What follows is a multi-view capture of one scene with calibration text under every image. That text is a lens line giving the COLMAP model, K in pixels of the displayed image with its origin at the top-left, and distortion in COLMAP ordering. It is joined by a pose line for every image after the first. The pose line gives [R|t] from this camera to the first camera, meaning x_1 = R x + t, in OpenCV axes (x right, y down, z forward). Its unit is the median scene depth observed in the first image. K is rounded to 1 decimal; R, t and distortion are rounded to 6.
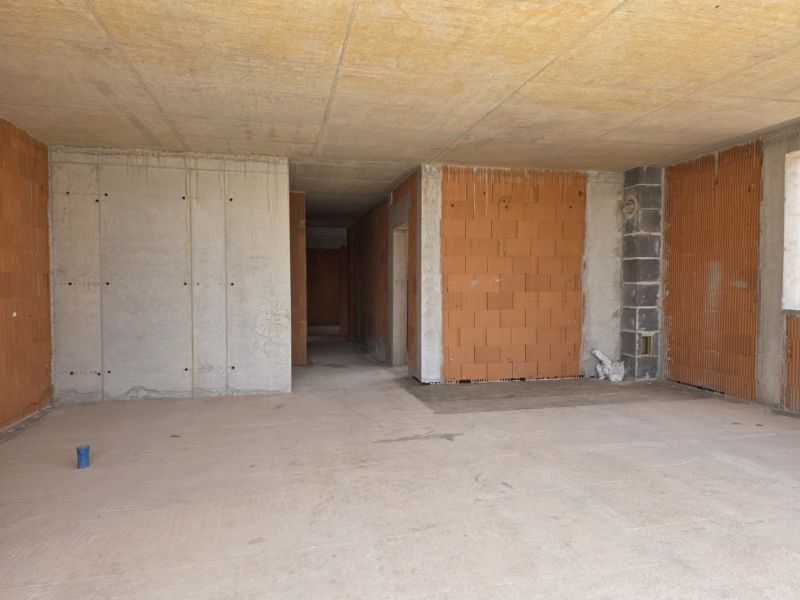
lens RADIAL K [[549.8, 0, 413.1], [0, 549.8, 302.4], [0, 0, 1]] dist [0.050400, -0.038802]
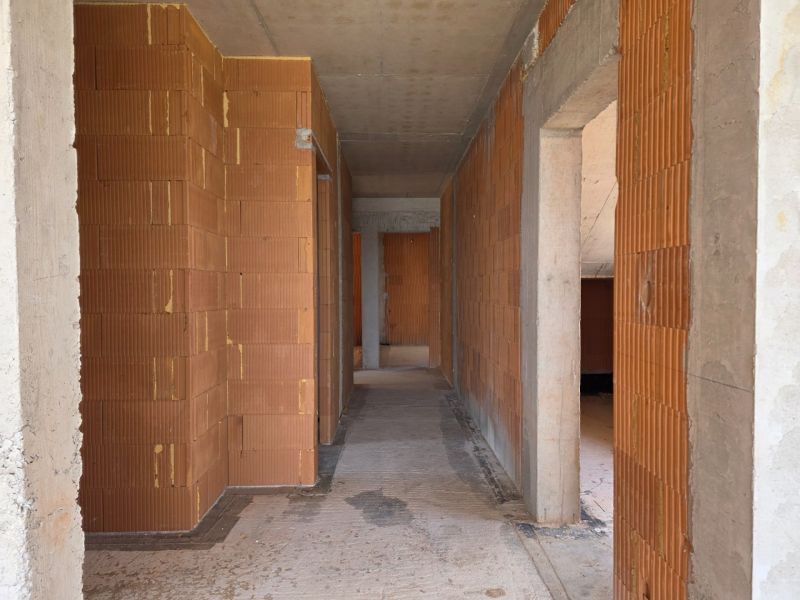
lens RADIAL K [[549.8, 0, 413.1], [0, 549.8, 302.4], [0, 0, 1]] dist [0.050400, -0.038802]
pose [[0.980521, 0.000355, -0.196414, -0.042681], [-0.001083, 0.999993, -0.003601, -0.020978], [0.196411, 0.003744, 0.980514, 0.602530]]
